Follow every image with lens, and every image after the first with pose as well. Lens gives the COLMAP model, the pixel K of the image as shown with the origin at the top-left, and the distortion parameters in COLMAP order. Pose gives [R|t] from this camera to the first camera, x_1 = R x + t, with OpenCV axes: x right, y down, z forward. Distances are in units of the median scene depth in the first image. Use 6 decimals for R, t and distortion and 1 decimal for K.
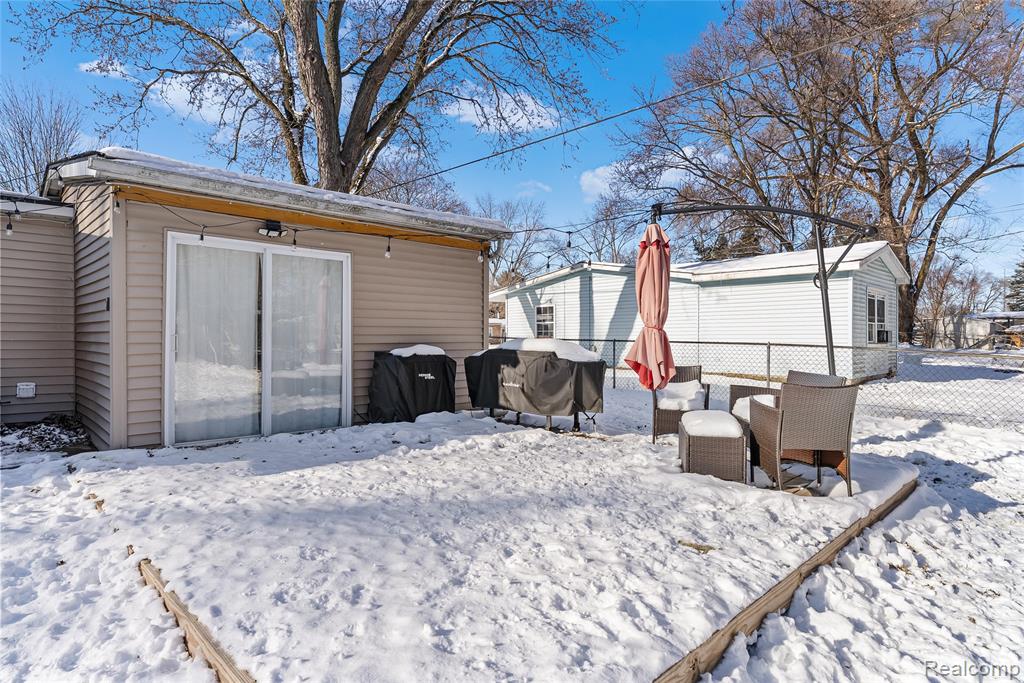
lens RADIAL K [[579.2, 0, 513.3], [0, 579.2, 338.1], [0, 0, 1]] dist [0.001836, -0.000191]
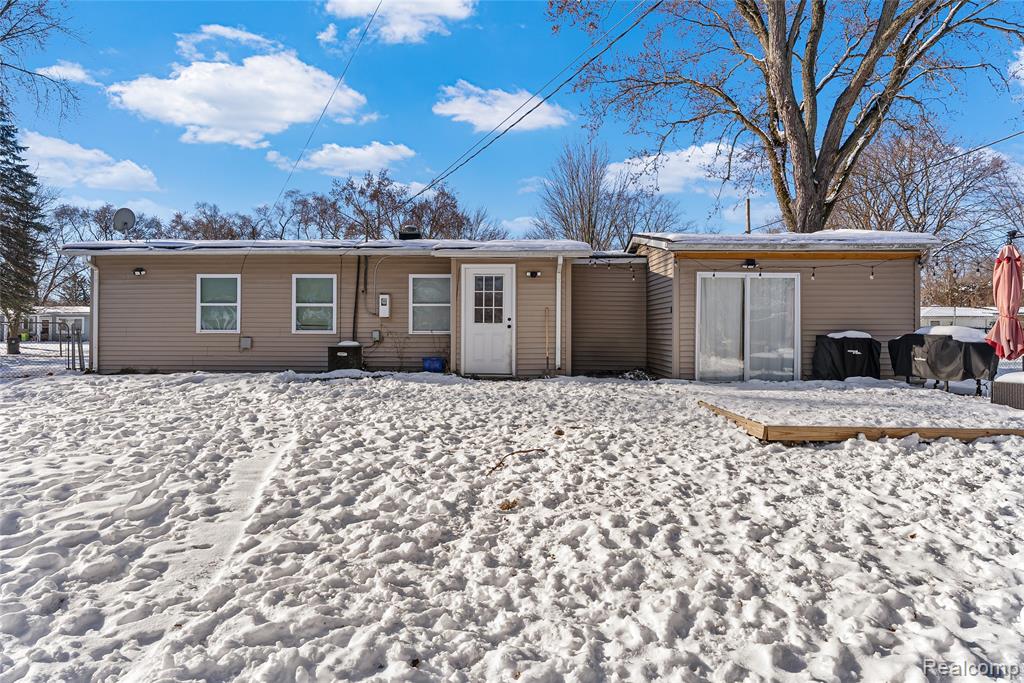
lens RADIAL K [[648.7, 0, 487.1], [0, 648.7, 326.7], [0, 0, 1]] dist [-0.000526, -0.000046]
pose [[0.695115, -0.005105, -0.718880, 0.389792], [-0.003484, 0.999939, -0.010469, 0.021910], [0.718890, 0.009782, 0.695055, -0.825685]]
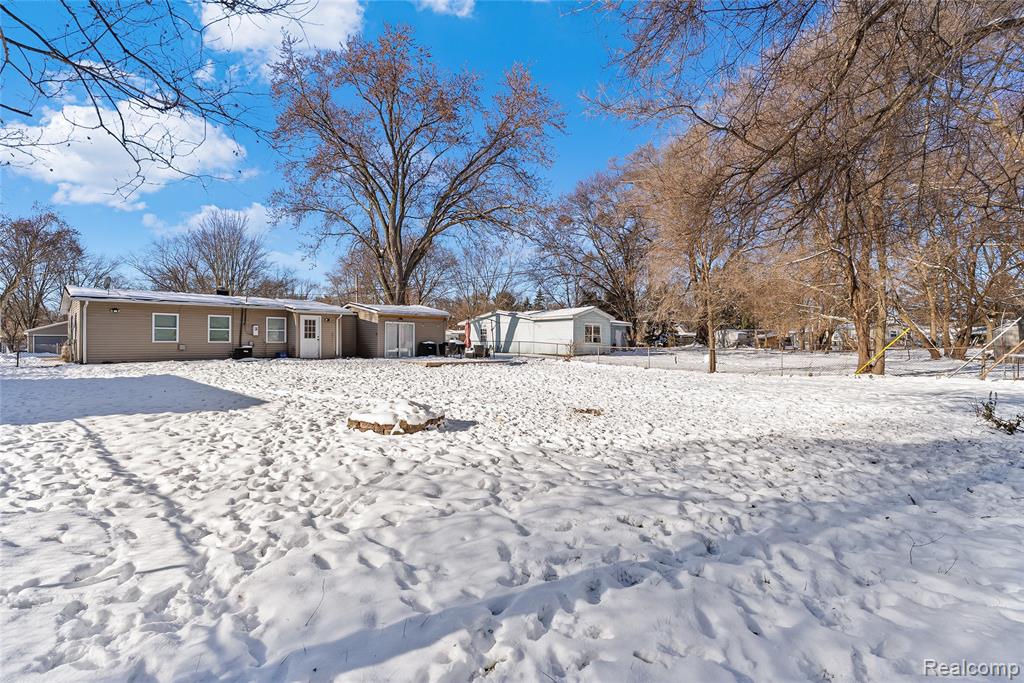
lens RADIAL K [[499.0, 0, 508.9], [0, 499.0, 341.4], [0, 0, 1]] dist [-0.006838, 0.000656]
pose [[0.999903, -0.002696, -0.013680, 0.565352], [0.002601, 0.999972, -0.006976, 0.044136], [0.013698, 0.006940, 0.999882, -3.145746]]
